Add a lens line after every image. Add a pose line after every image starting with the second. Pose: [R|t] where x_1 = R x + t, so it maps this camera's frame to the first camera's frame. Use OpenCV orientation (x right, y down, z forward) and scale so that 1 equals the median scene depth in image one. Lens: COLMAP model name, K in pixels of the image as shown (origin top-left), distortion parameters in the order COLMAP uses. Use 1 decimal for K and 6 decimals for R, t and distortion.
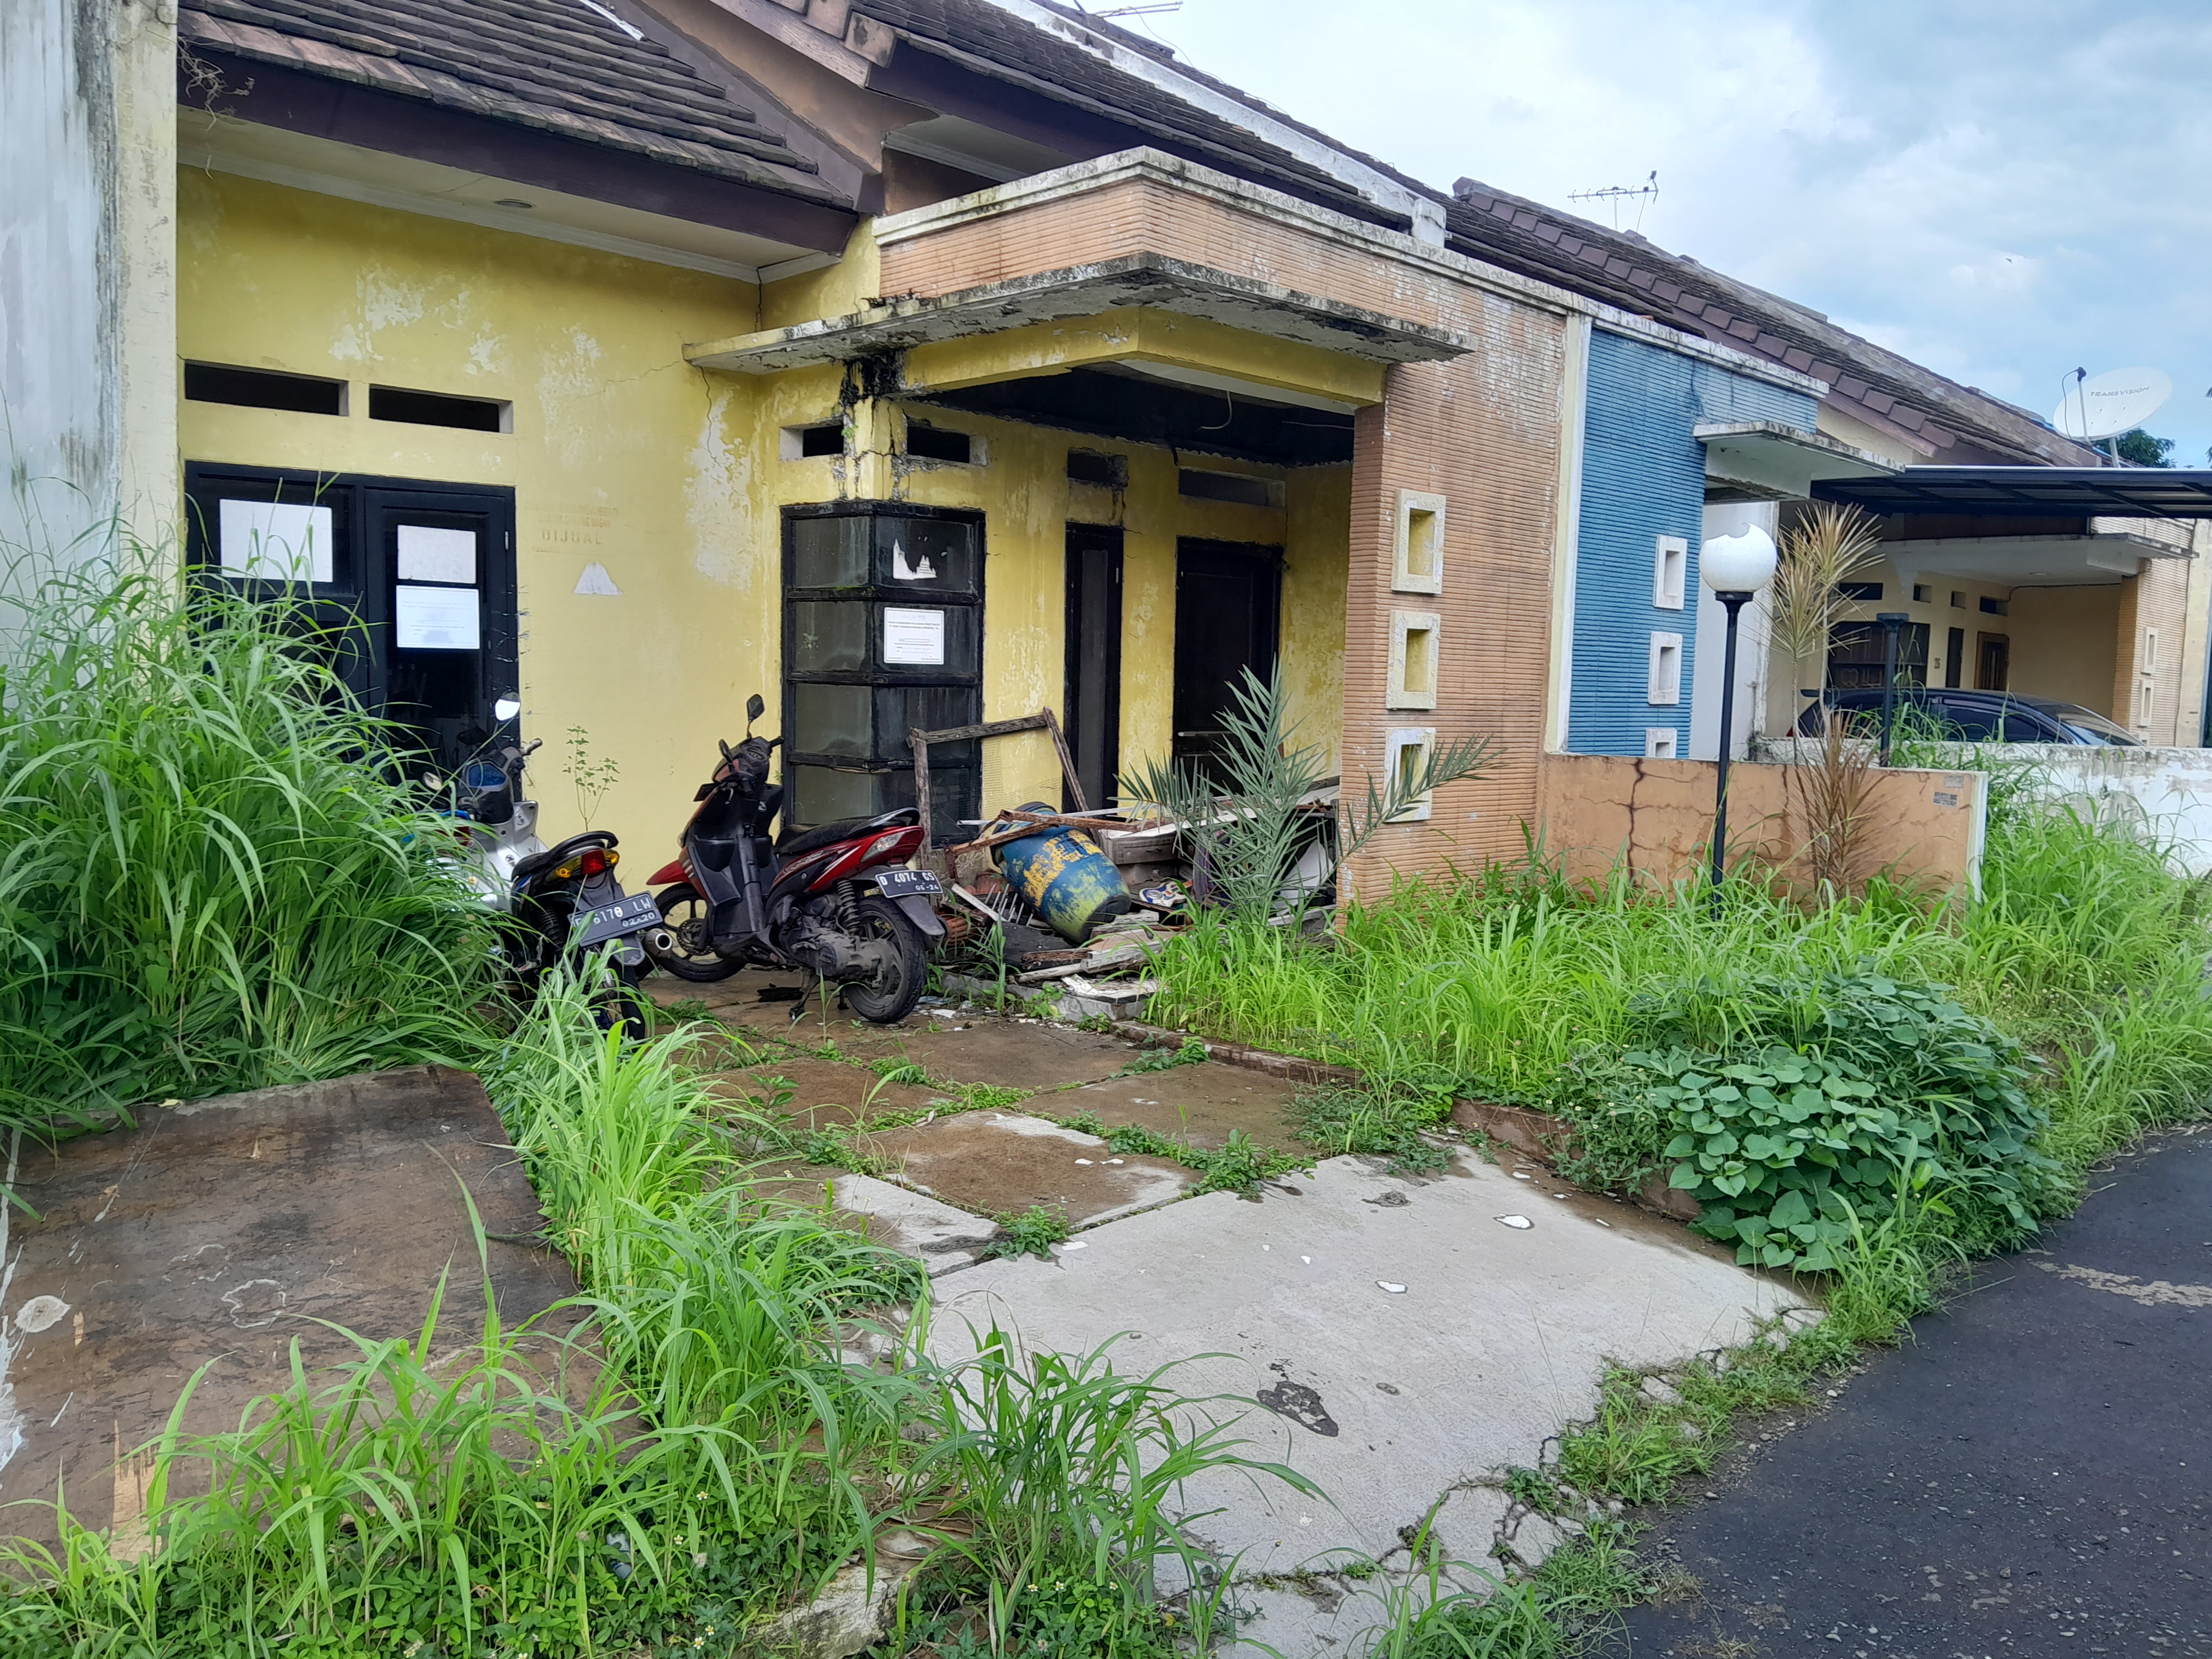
lens RADIAL K [[1800.5, 0, 1171.3], [0, 1800.5, 833.5], [0, 0, 1]] dist [0.127772, -0.309307]
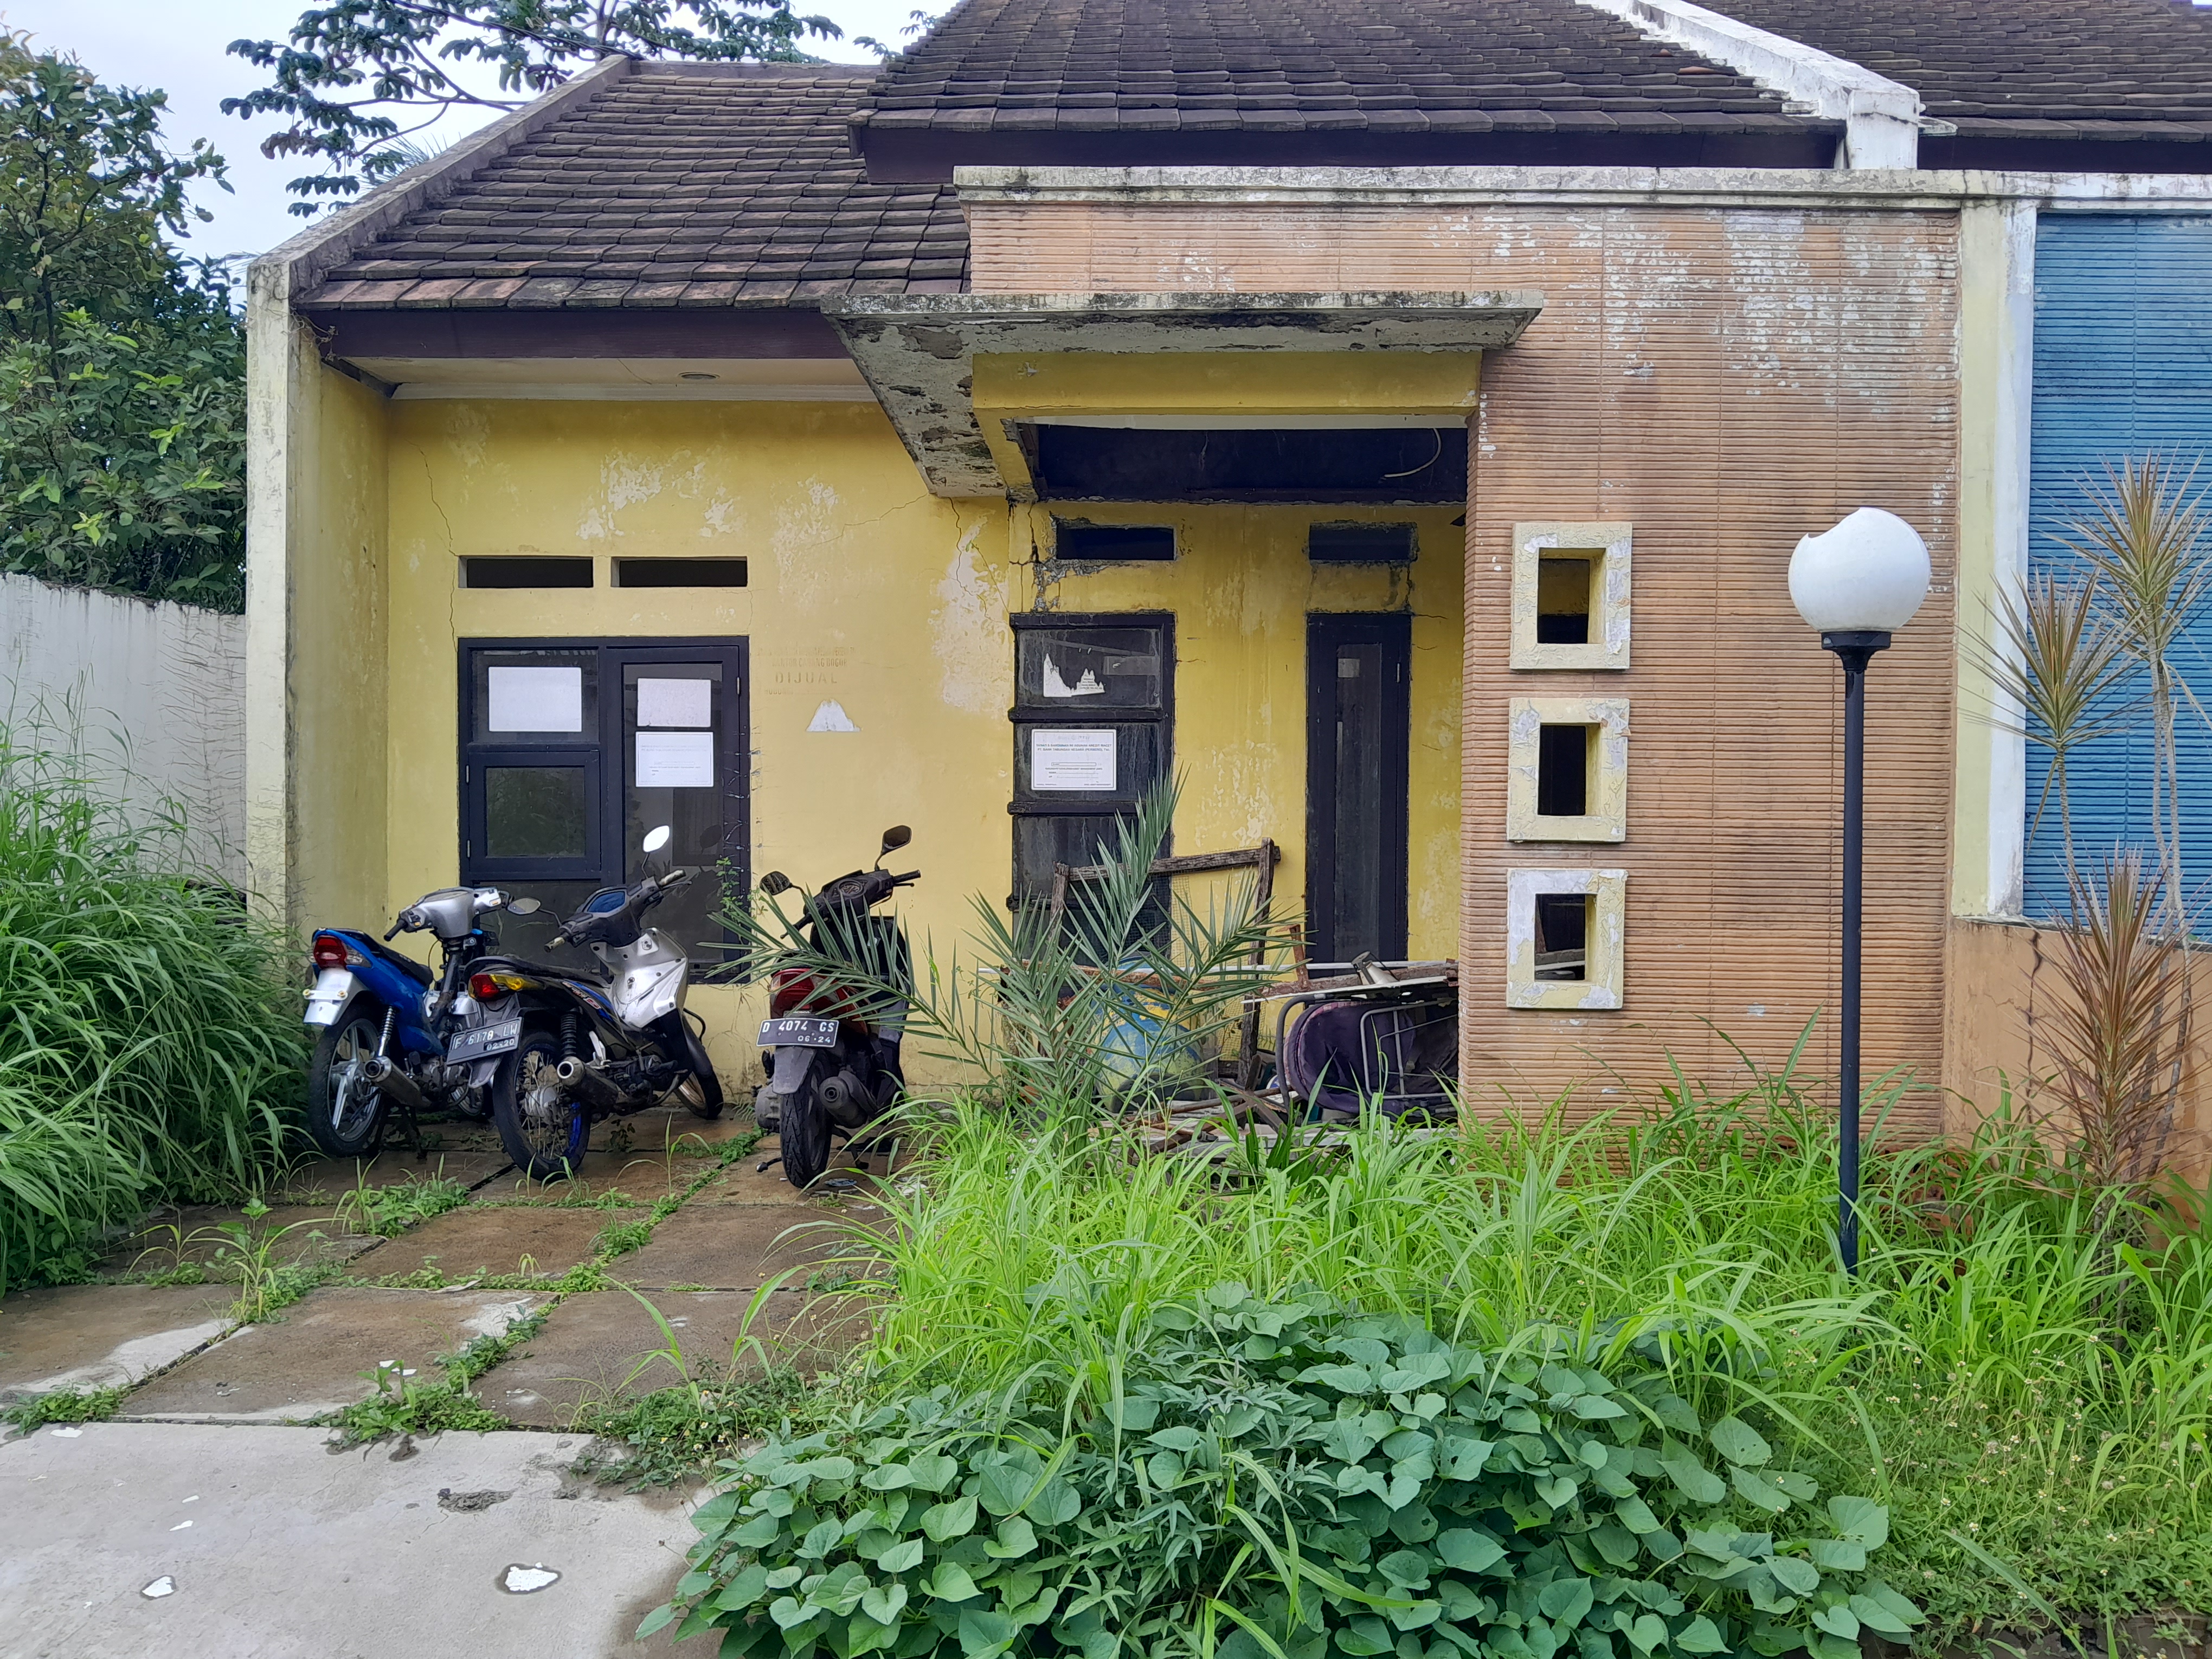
lens RADIAL K [[1800.5, 0, 1171.3], [0, 1800.5, 833.5], [0, 0, 1]] dist [0.127772, -0.309307]
pose [[0.666107, -0.004883, -0.745840, 0.602299], [-0.051314, 0.997309, -0.052358, -0.030965], [0.744089, 0.073148, 0.664064, 0.487015]]
